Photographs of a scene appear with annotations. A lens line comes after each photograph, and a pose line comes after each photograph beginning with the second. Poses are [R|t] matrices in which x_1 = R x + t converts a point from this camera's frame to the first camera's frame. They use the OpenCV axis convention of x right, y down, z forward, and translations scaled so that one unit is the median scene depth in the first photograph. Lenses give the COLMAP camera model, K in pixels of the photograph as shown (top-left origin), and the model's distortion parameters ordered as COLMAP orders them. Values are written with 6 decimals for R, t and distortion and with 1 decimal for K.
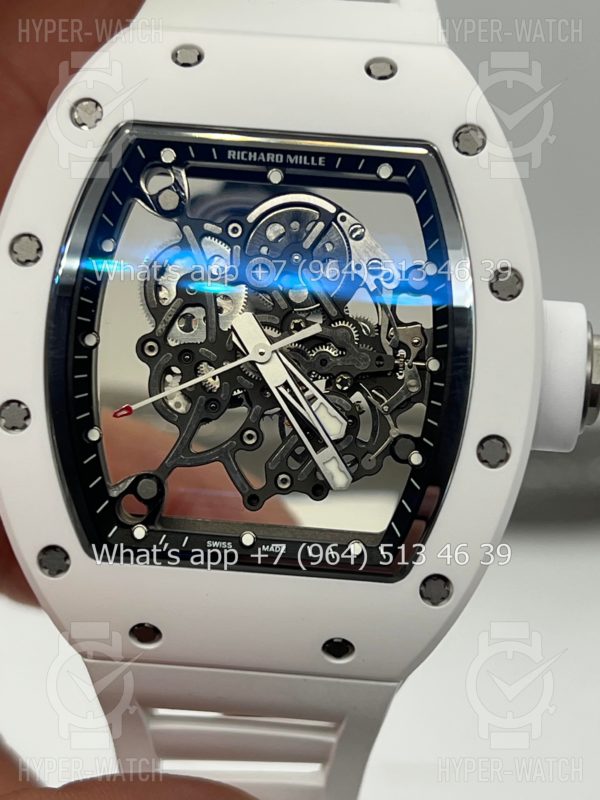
lens RADIAL K [[1906.9, 0, 316.5], [0, 1906.9, 402.6], [0, 0, 1]] dist [0.150702, 0.000000]
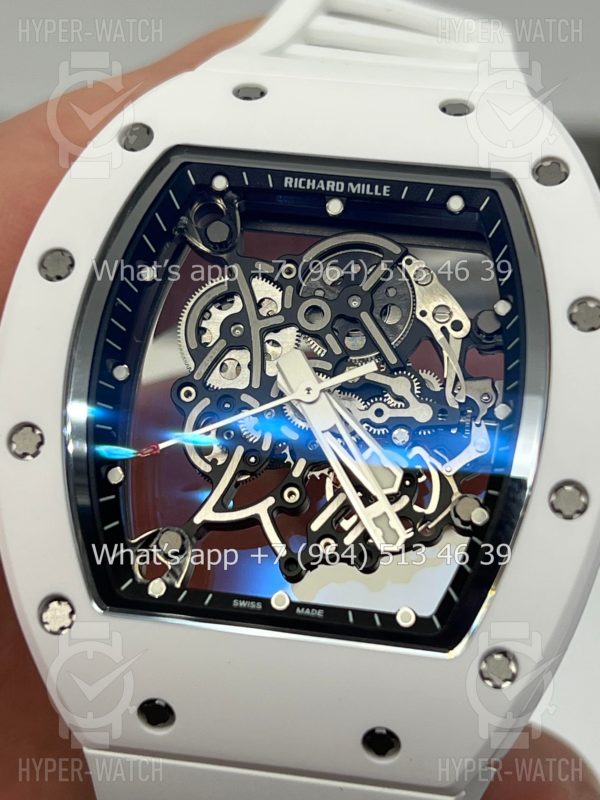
lens RADIAL K [[1906.9, 0, 282.4], [0, 1906.9, 385.2], [0, 0, 1]] dist [0.150702, 0.000000]
pose [[0.994828, 0.036734, -0.094698, 0.042873], [-0.060241, 0.964024, -0.258898, 0.200559], [0.081781, 0.263263, 0.961251, 0.144866]]
